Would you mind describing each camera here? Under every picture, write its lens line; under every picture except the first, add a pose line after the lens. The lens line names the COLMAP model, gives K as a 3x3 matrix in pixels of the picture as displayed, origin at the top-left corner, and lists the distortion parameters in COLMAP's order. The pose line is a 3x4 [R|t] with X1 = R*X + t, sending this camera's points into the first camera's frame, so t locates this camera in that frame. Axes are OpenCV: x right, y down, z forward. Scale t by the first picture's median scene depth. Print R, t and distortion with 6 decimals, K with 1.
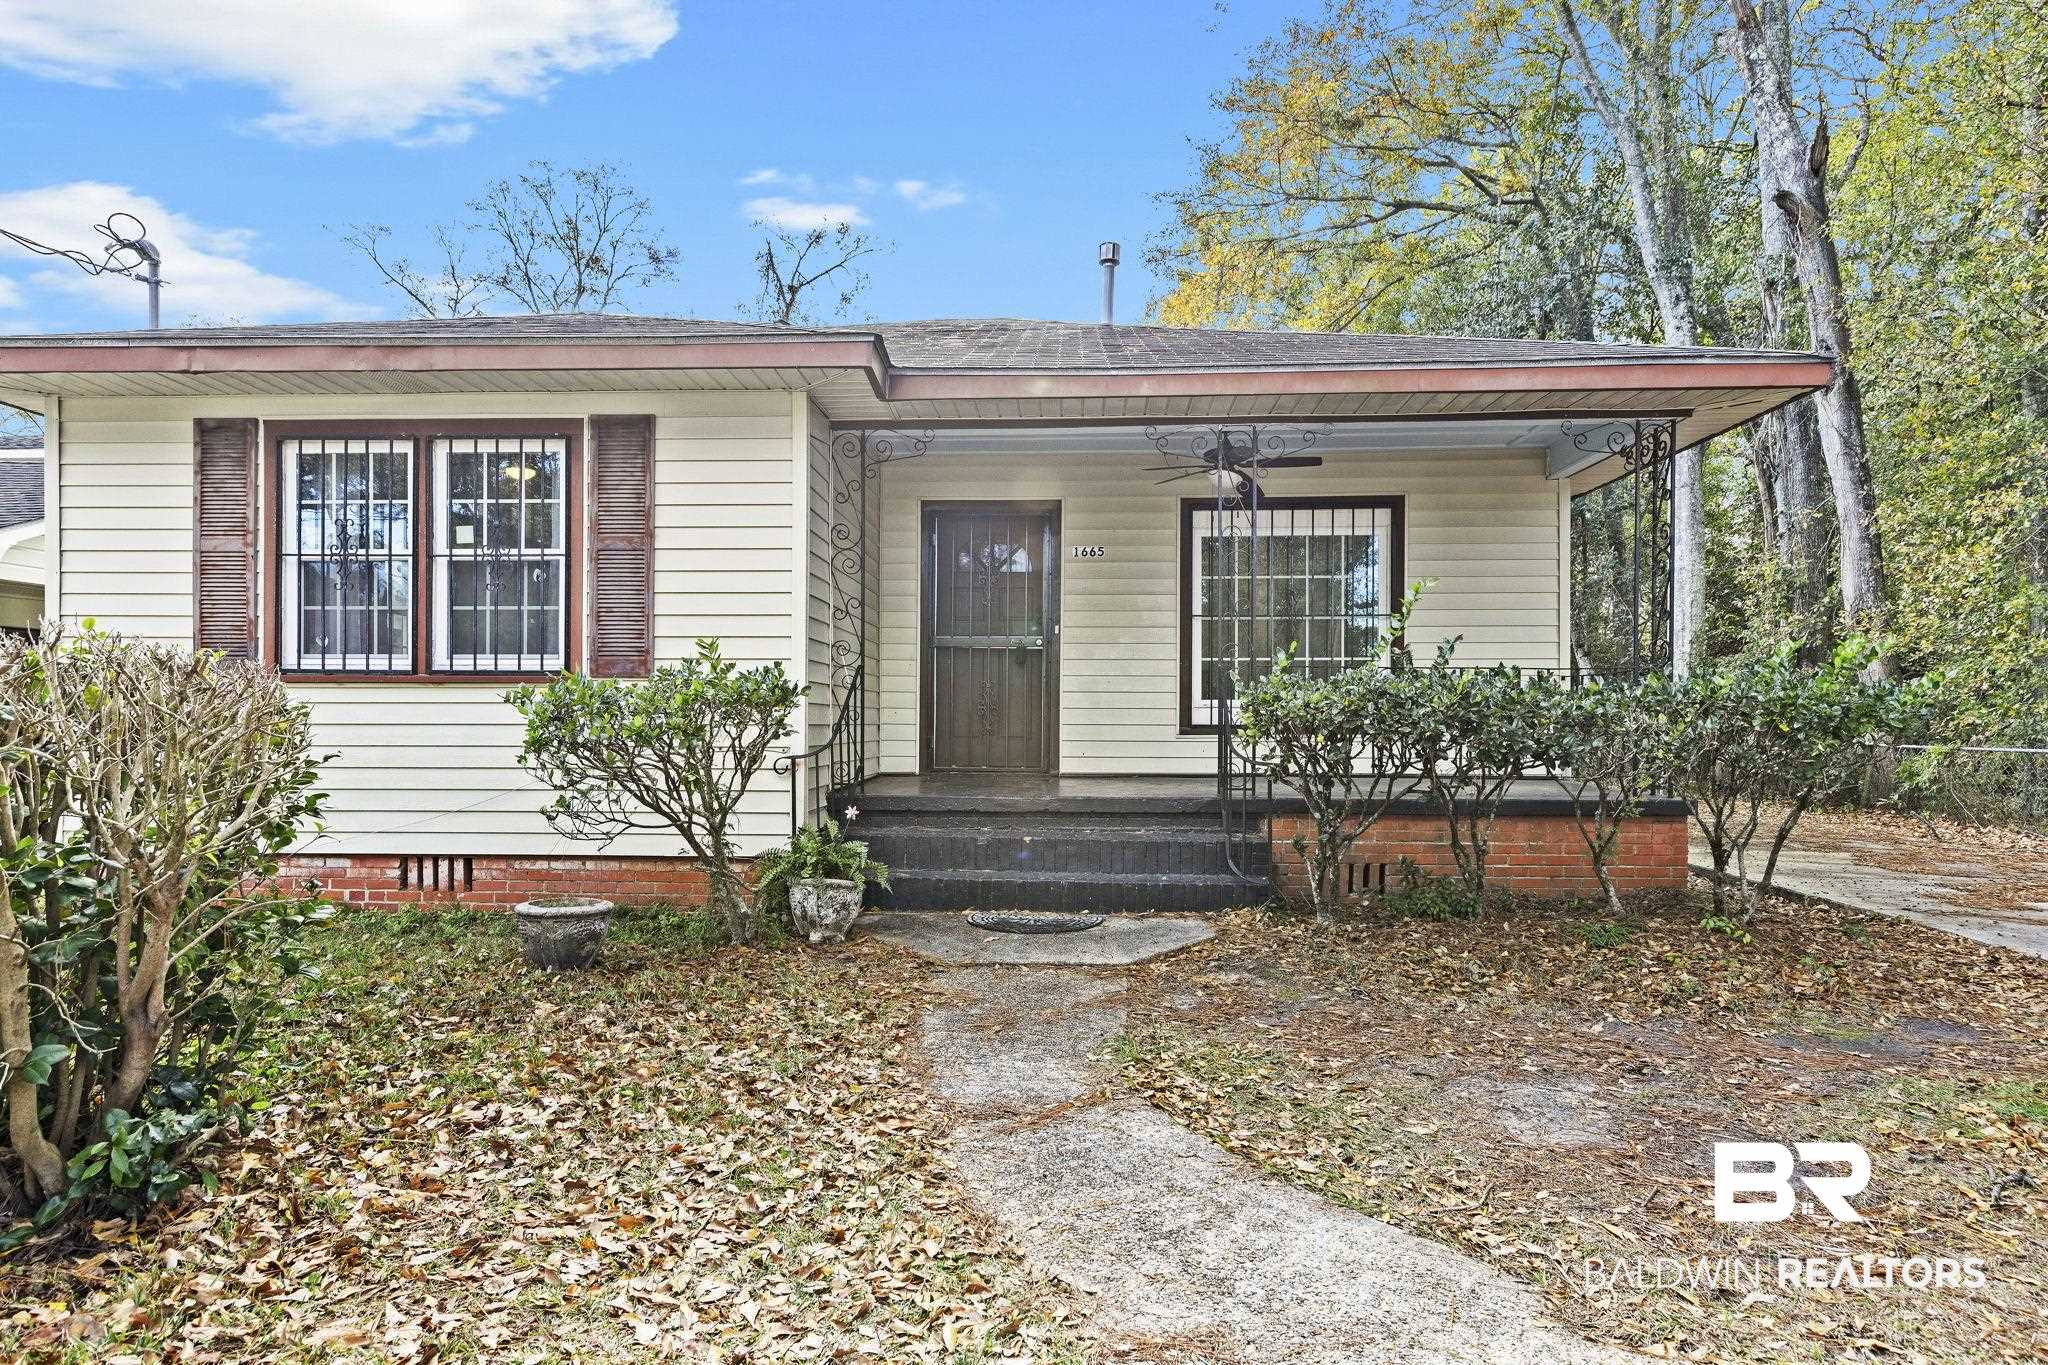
lens RADIAL K [[1122.2, 0, 1022.4], [0, 1122.2, 717.3], [0, 0, 1]] dist [-0.000909, -0.000277]
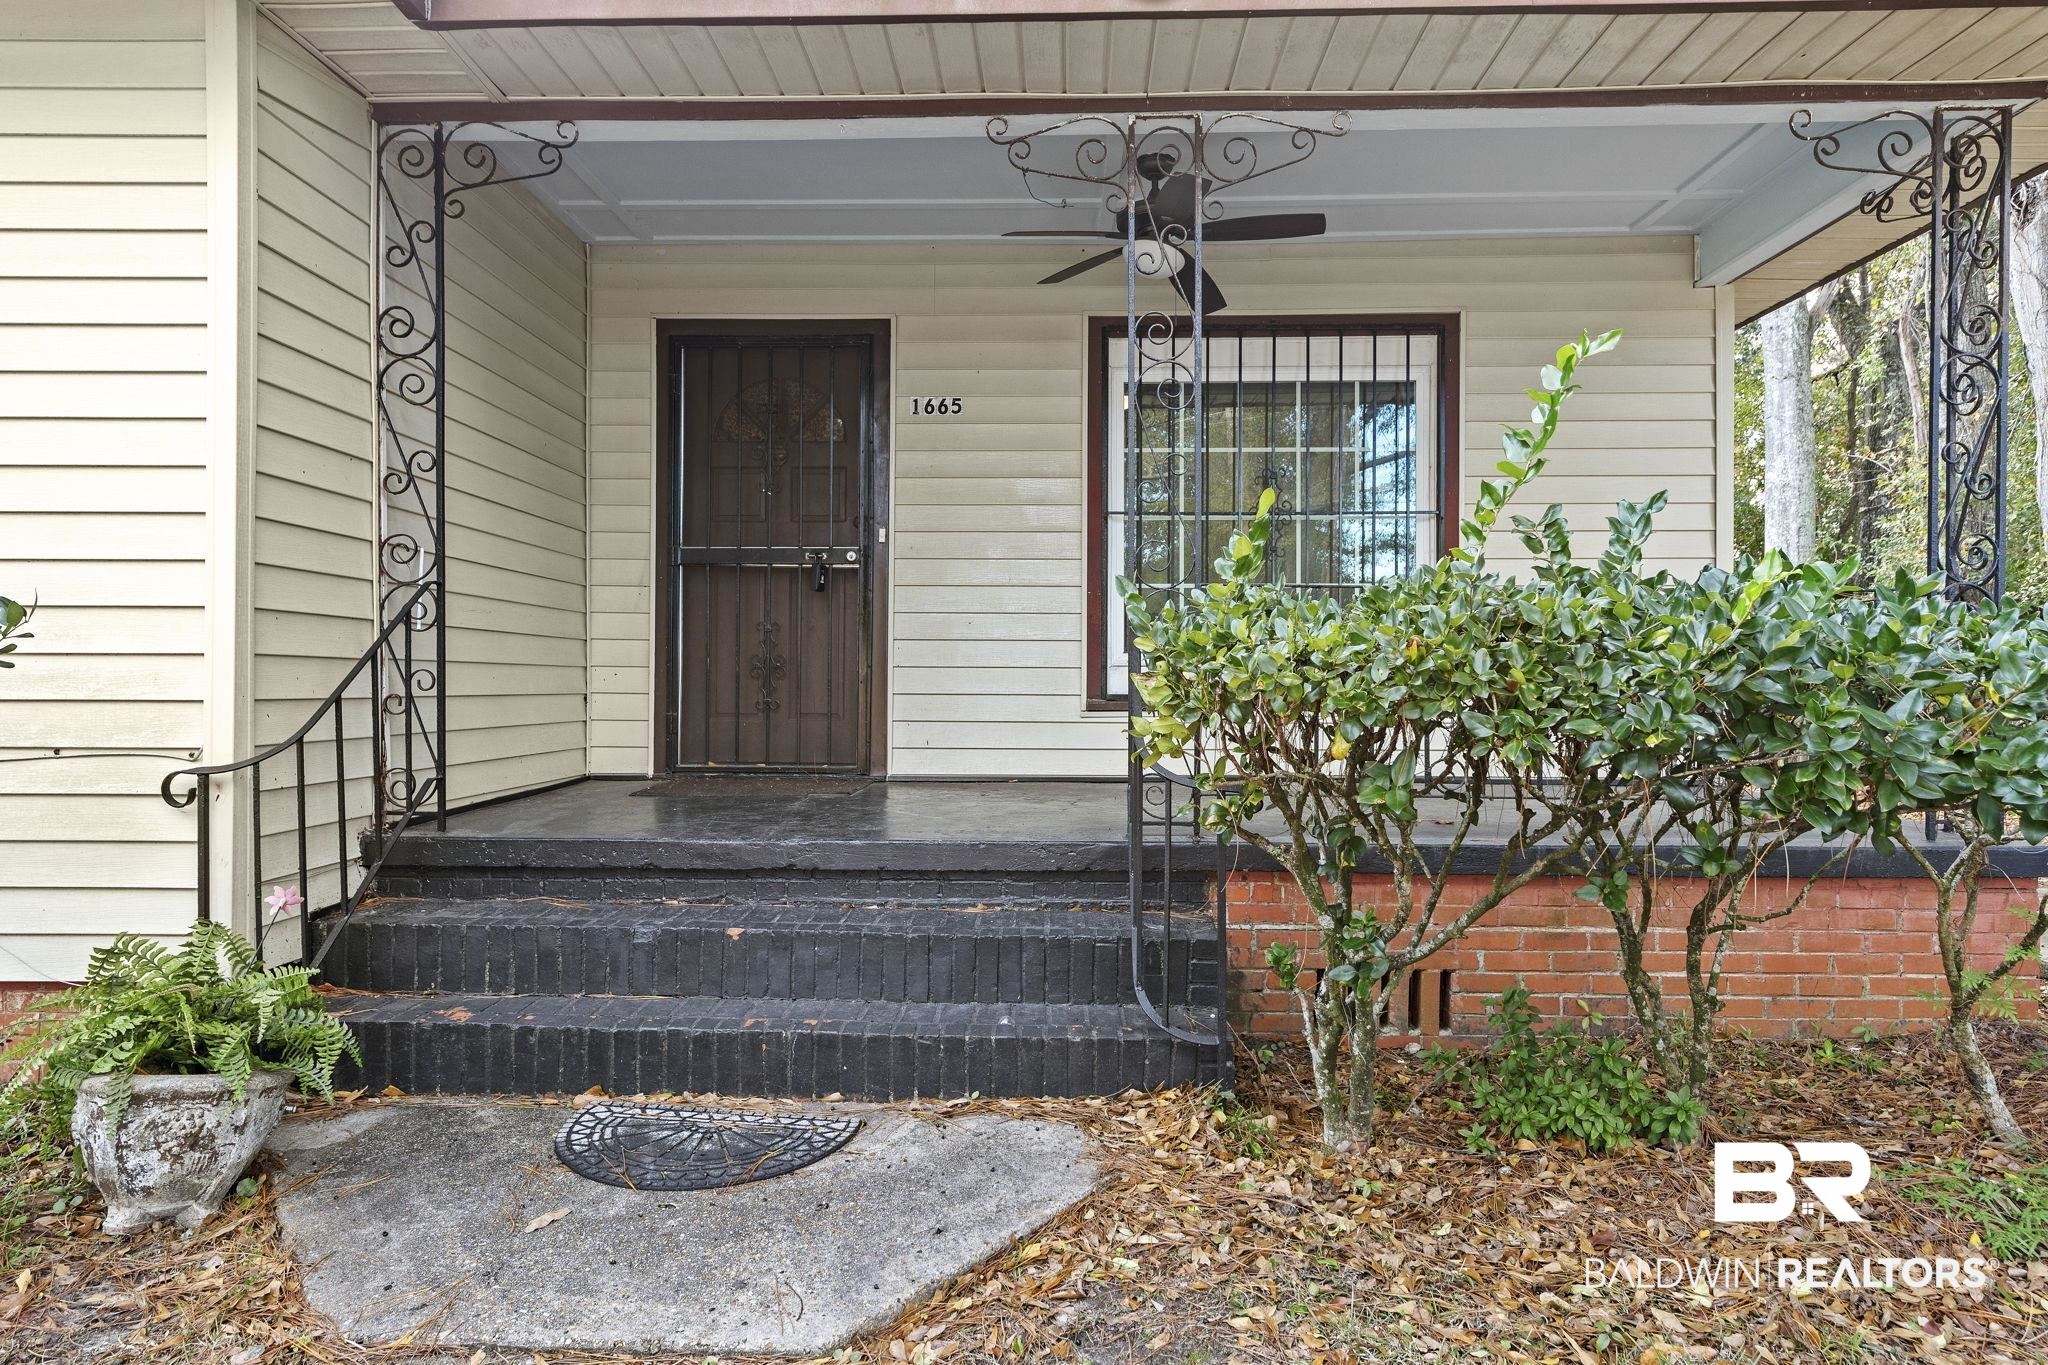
lens RADIAL K [[1198.5, 0, 1027.5], [0, 1198.5, 666.1], [0, 0, 1]] dist [-0.001617, -0.000667]
pose [[0.999610, 0.001278, 0.027897, 0.111606], [-0.000999, 0.999950, -0.009992, -0.002776], [-0.027908, 0.009961, 0.999561, 0.446294]]
